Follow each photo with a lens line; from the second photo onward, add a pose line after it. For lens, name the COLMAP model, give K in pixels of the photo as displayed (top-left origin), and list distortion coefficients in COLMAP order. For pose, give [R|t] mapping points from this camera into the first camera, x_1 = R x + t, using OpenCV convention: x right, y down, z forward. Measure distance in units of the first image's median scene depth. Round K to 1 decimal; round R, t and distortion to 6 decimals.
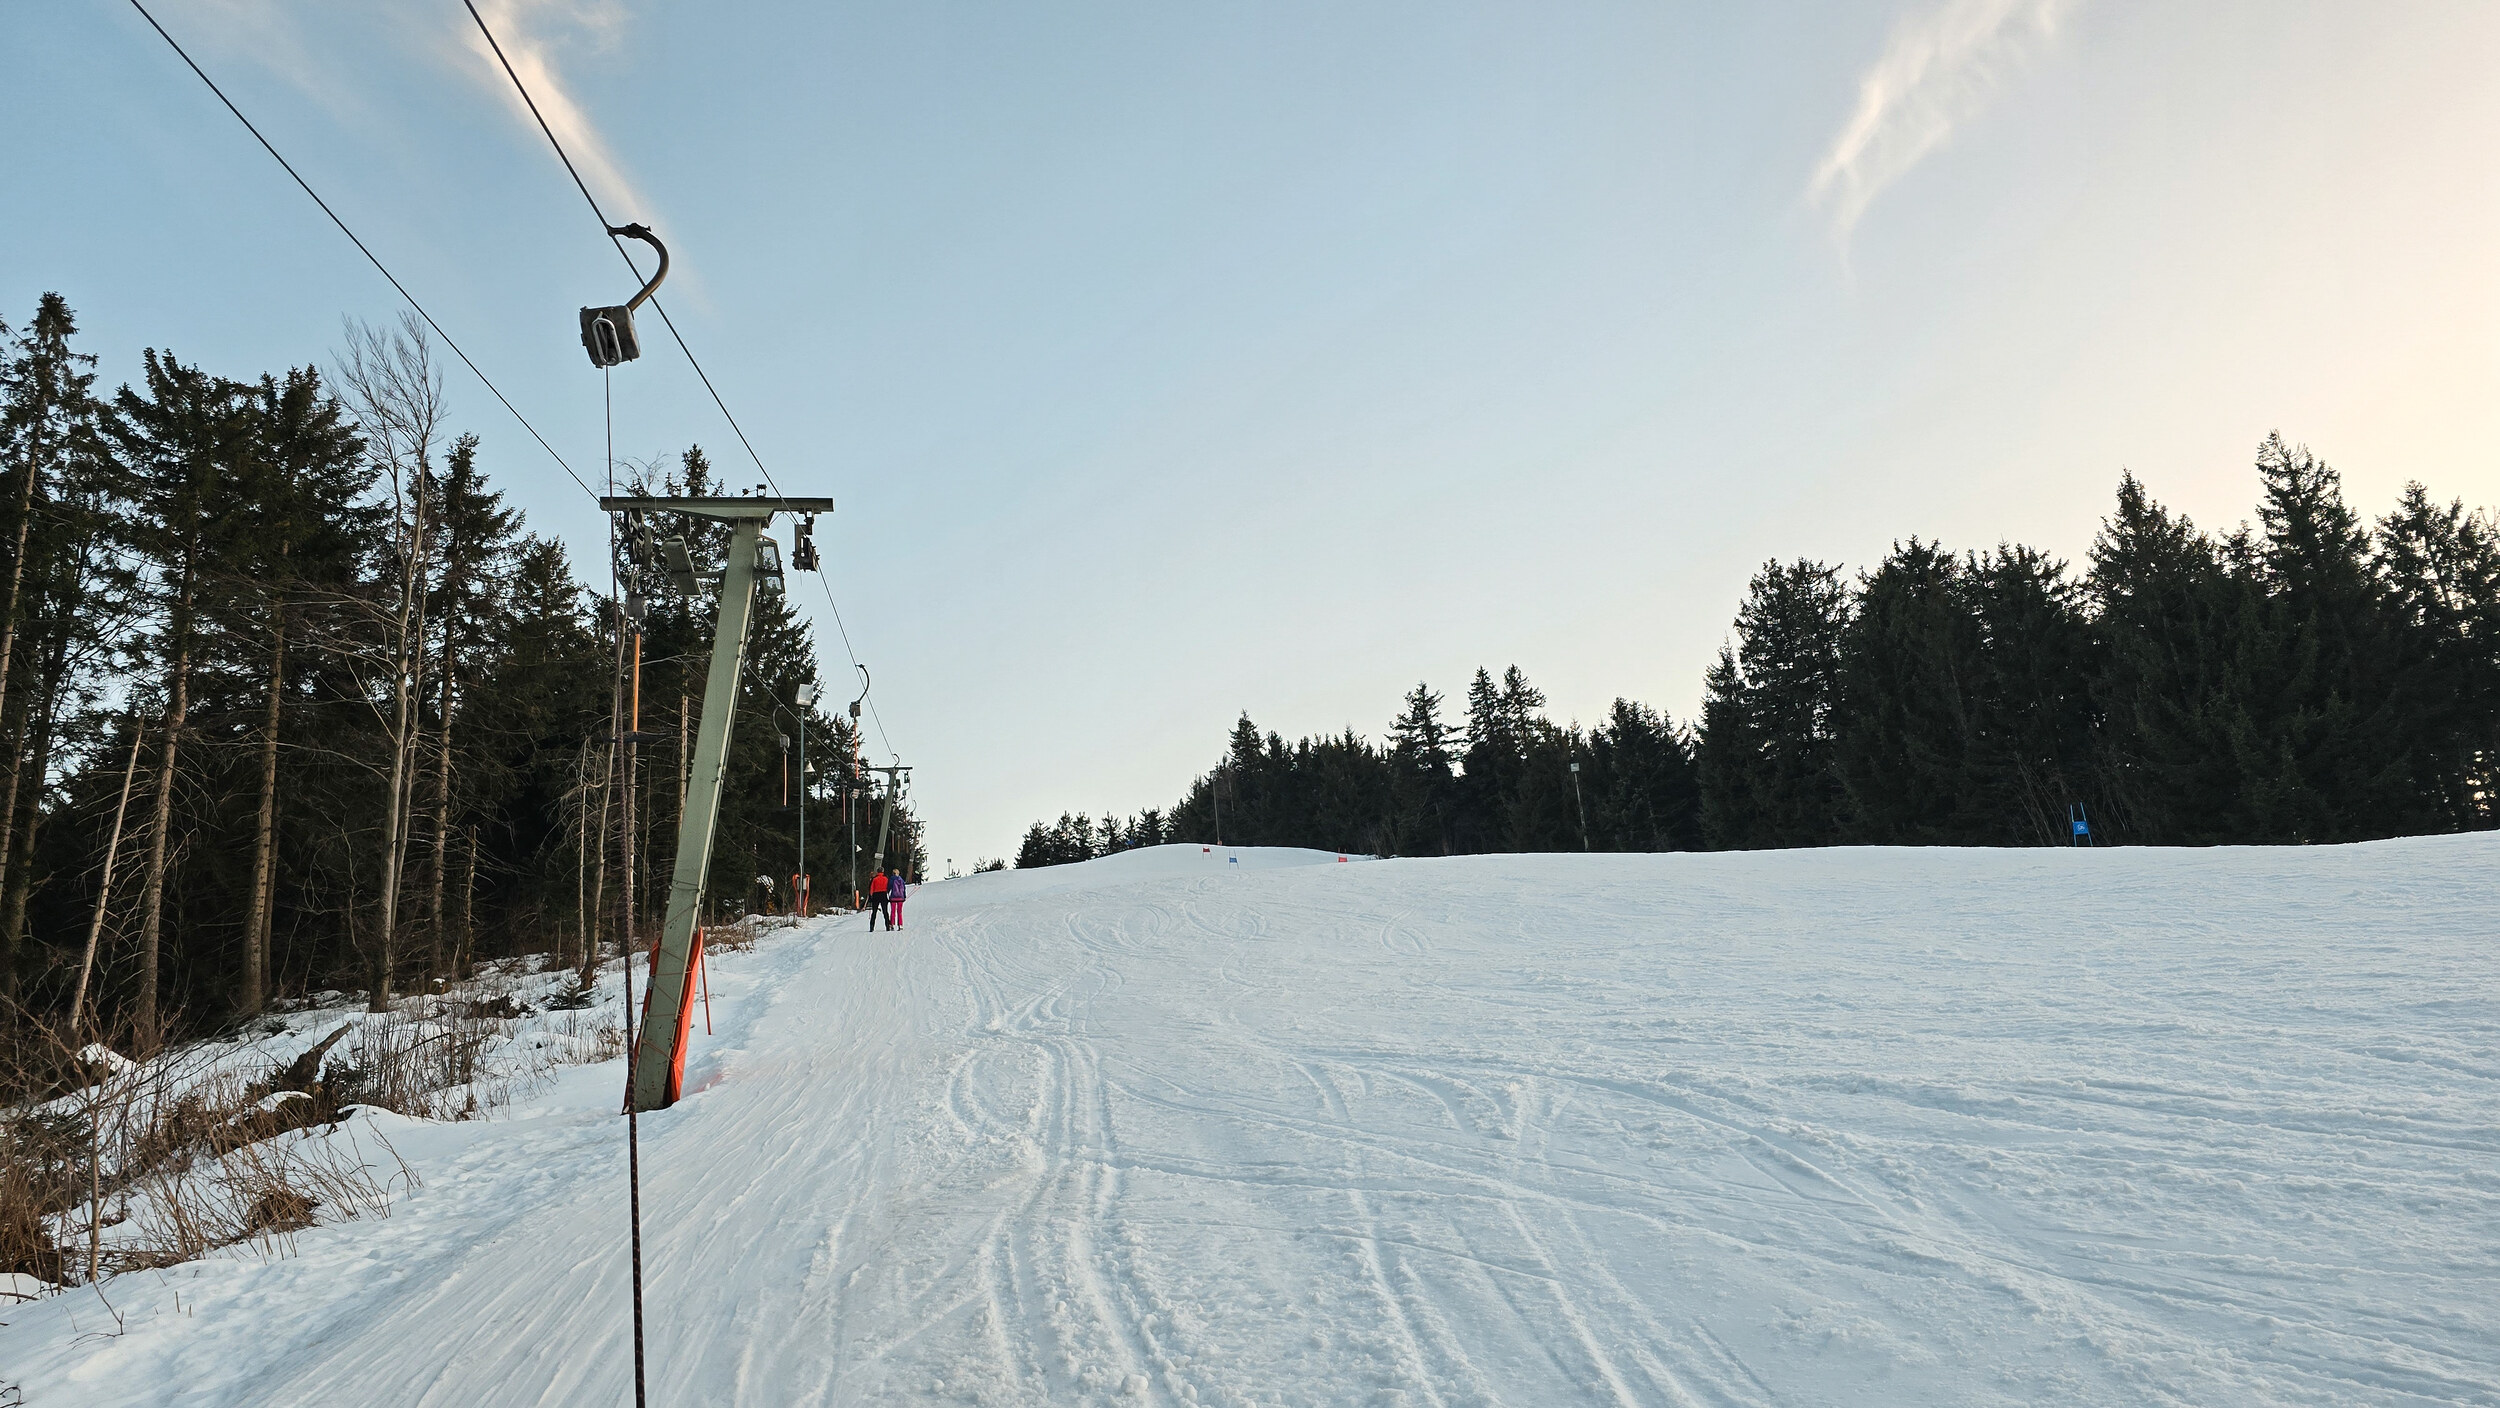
lens RADIAL K [[1689.6, 0, 1258.3], [0, 1689.6, 705.2], [0, 0, 1]] dist [0.039786, 0.001440]
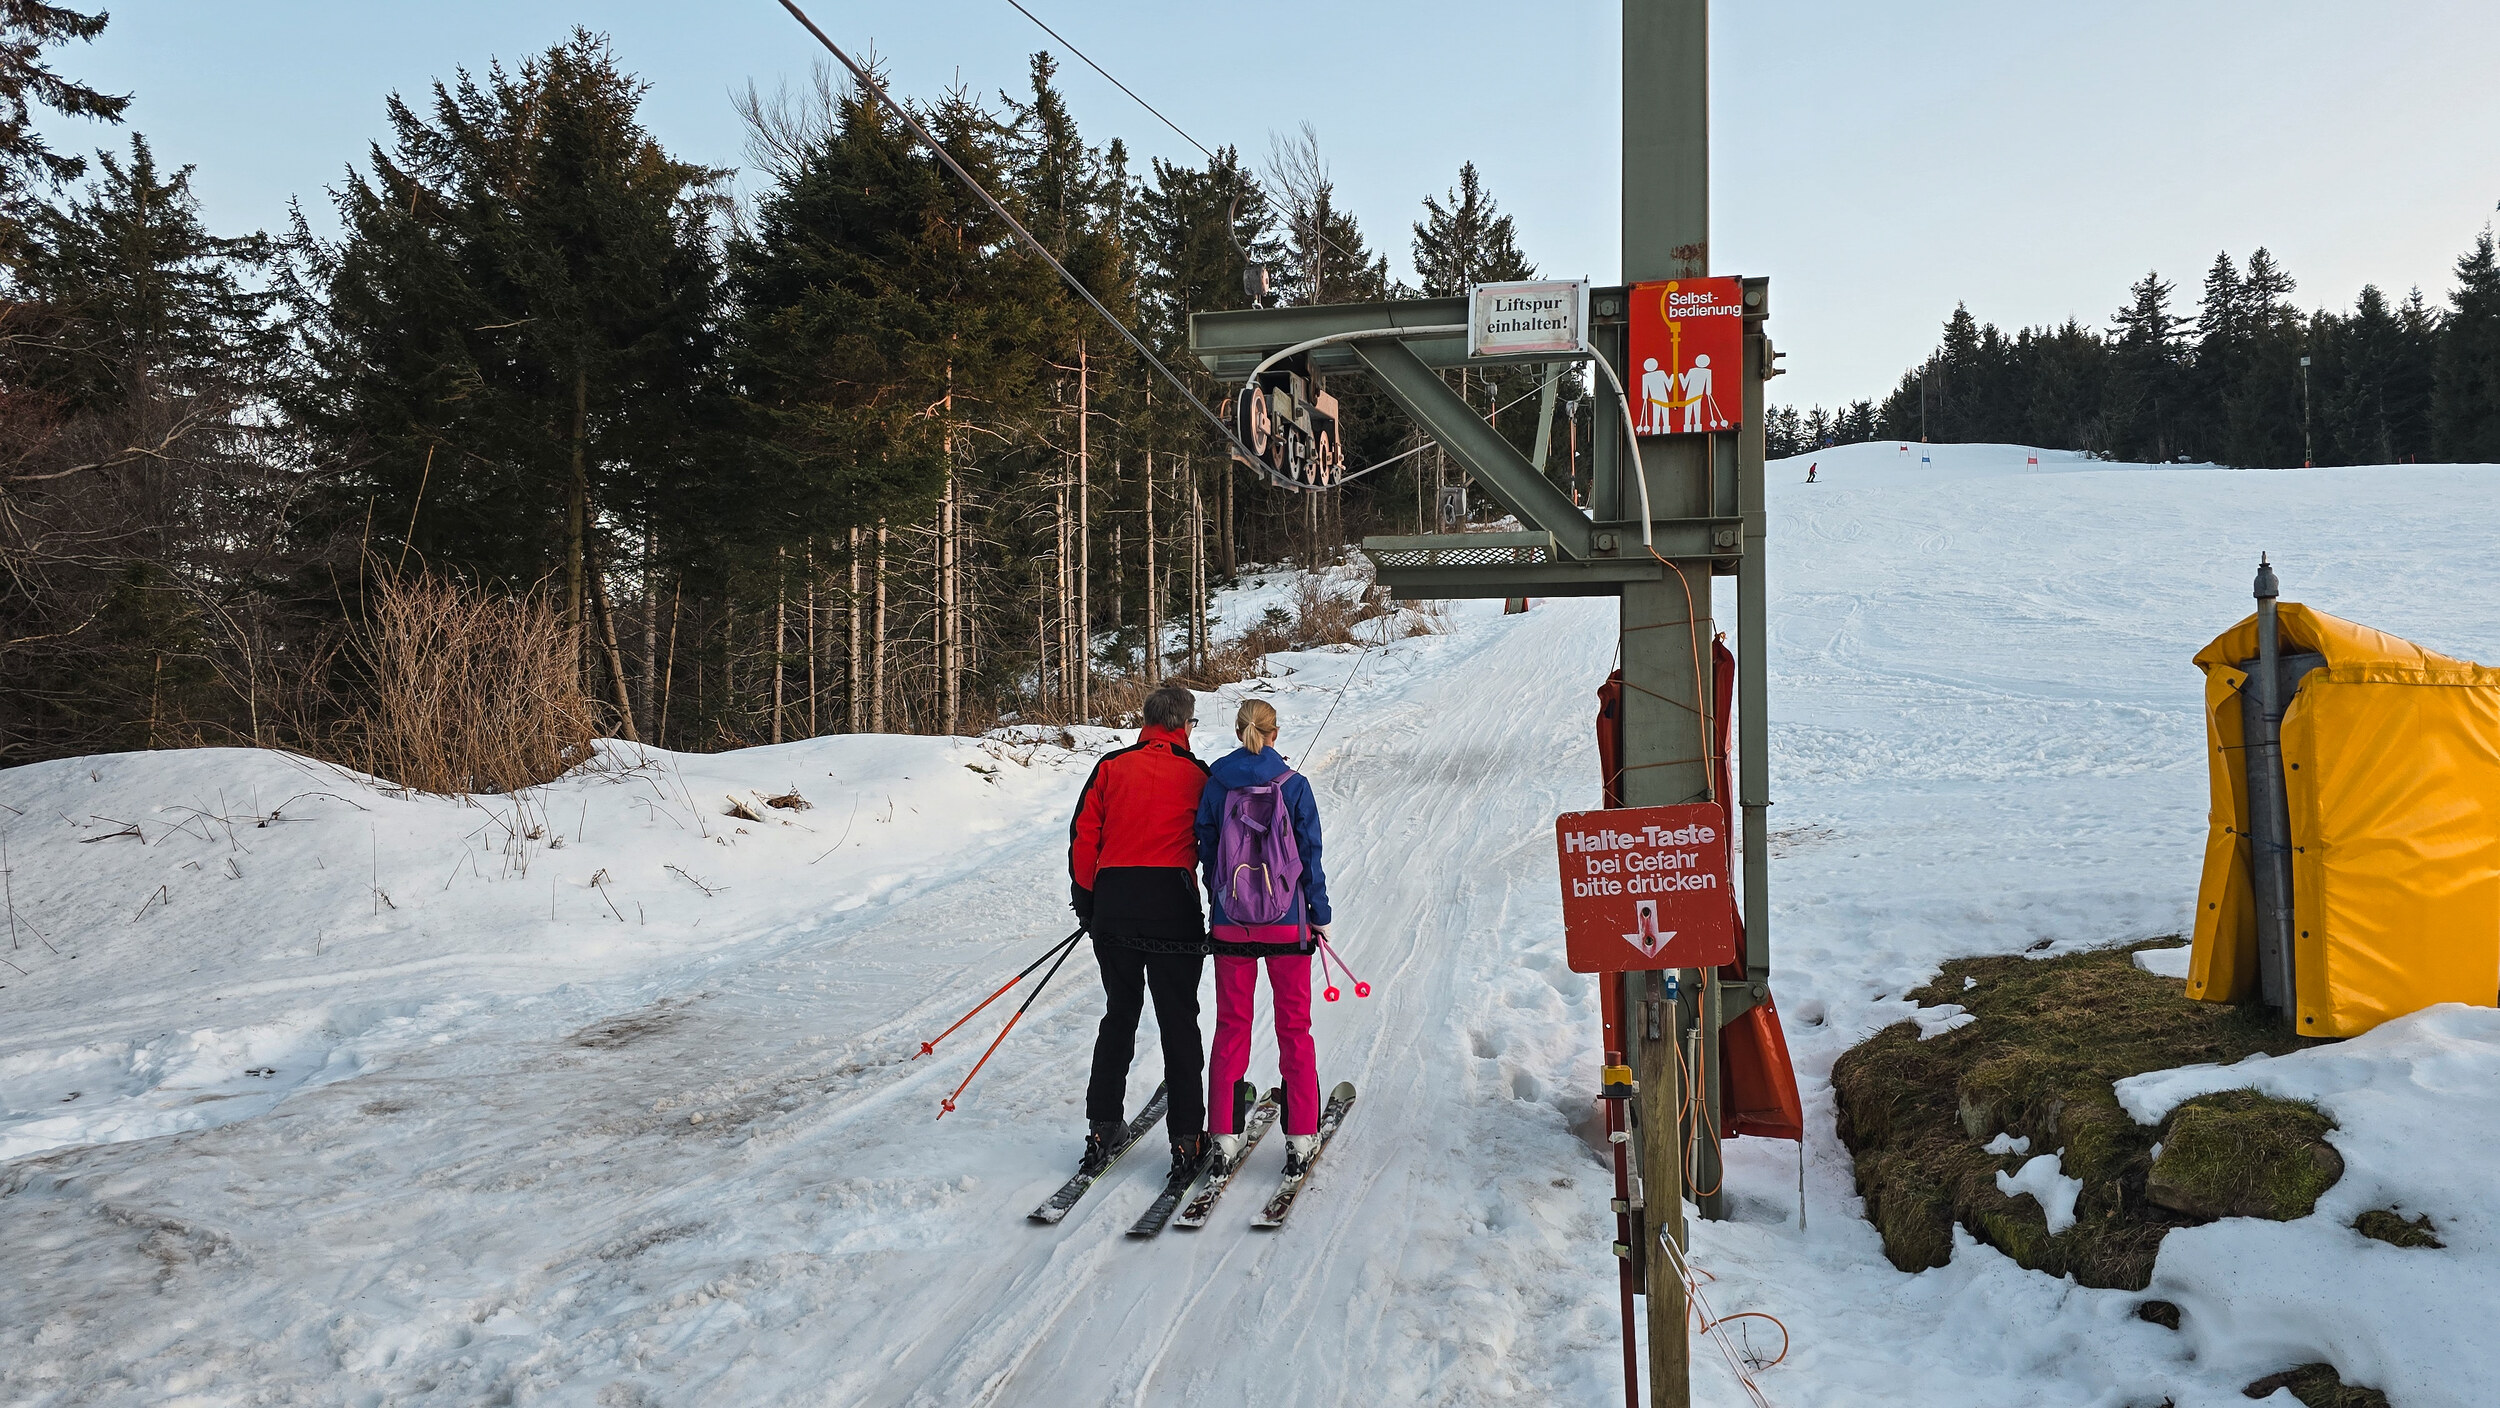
lens RADIAL K [[1689.6, 0, 1260.7], [0, 1689.6, 704.4], [0, 0, 1]] dist [0.039786, 0.001440]
pose [[0.918925, 0.049219, -0.391350, 0.023933], [0.045631, 0.972256, 0.229424, -0.021026], [0.391785, -0.228681, 0.891184, -0.137777]]
